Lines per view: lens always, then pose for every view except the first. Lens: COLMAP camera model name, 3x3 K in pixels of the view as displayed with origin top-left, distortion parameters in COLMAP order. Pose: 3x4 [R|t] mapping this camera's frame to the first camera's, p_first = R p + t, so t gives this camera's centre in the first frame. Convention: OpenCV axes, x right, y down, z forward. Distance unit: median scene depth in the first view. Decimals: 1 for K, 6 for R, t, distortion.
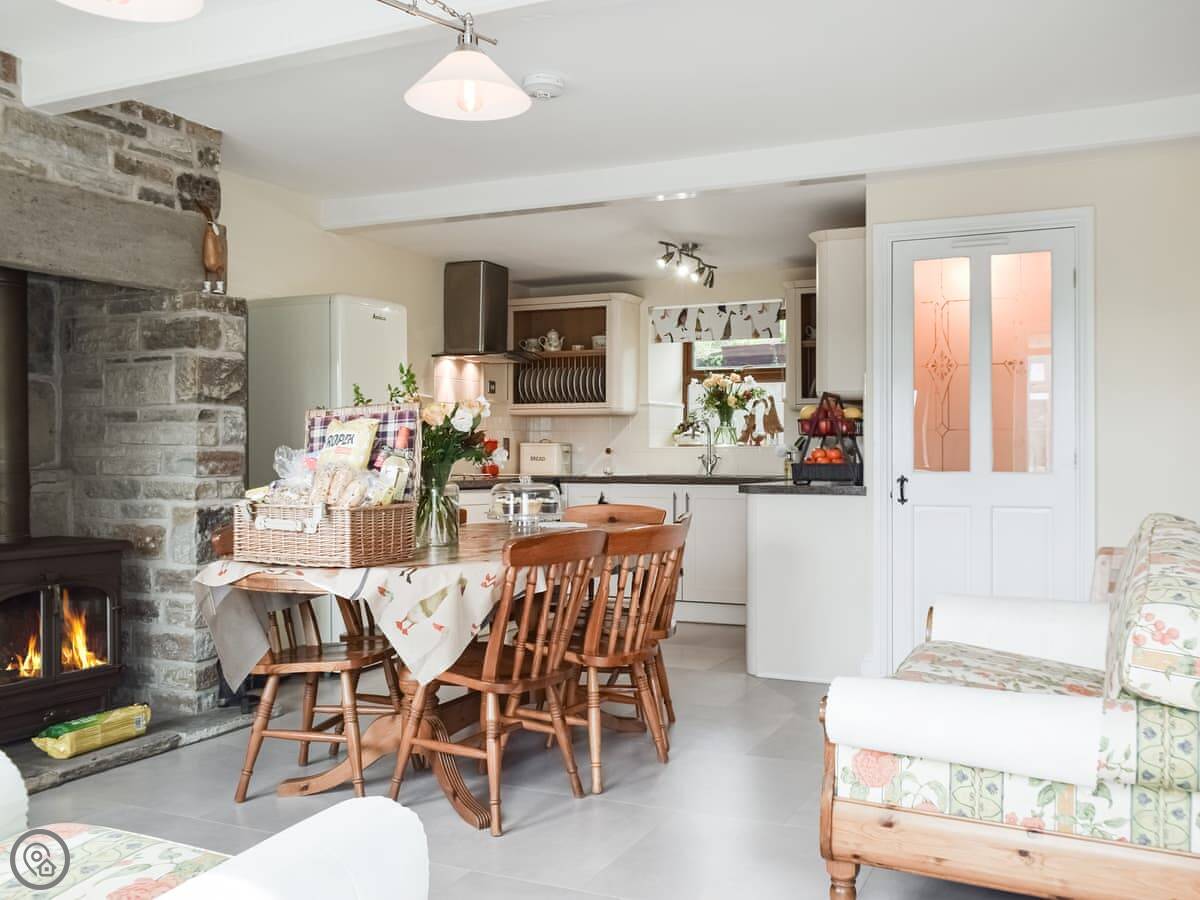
lens RADIAL K [[1177.6, 0, 600.0], [0, 1177.6, 450.0], [0, 0, 1]] dist [0.087056, -0.187968]
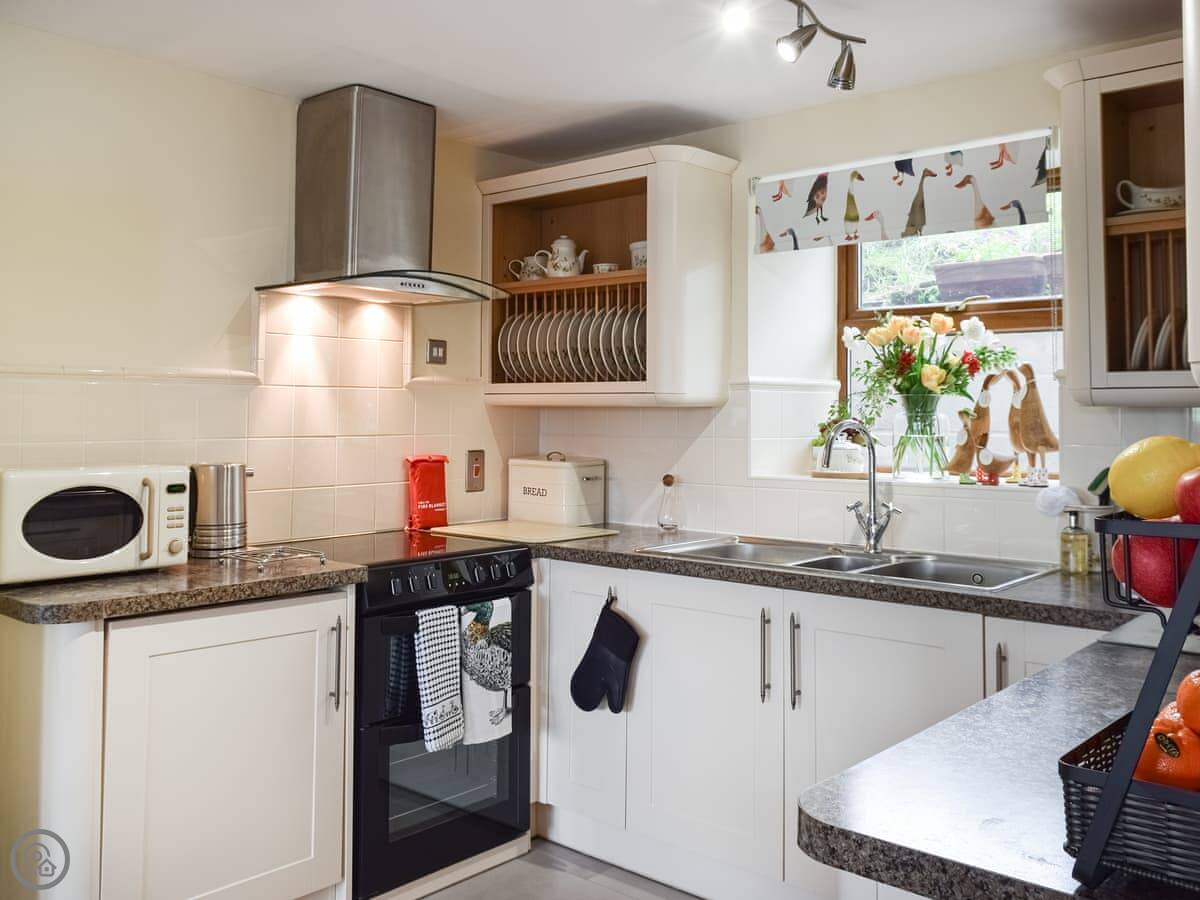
lens RADIAL K [[1074.4, 0, 573.3], [0, 1074.4, 374.2], [0, 0, 1]] dist [-0.006870, -0.001764]
pose [[0.958901, -0.007393, -0.283644, 0.096695], [-0.000740, 0.999592, -0.028556, -0.030652], [0.283740, 0.027593, 0.958504, 0.576406]]
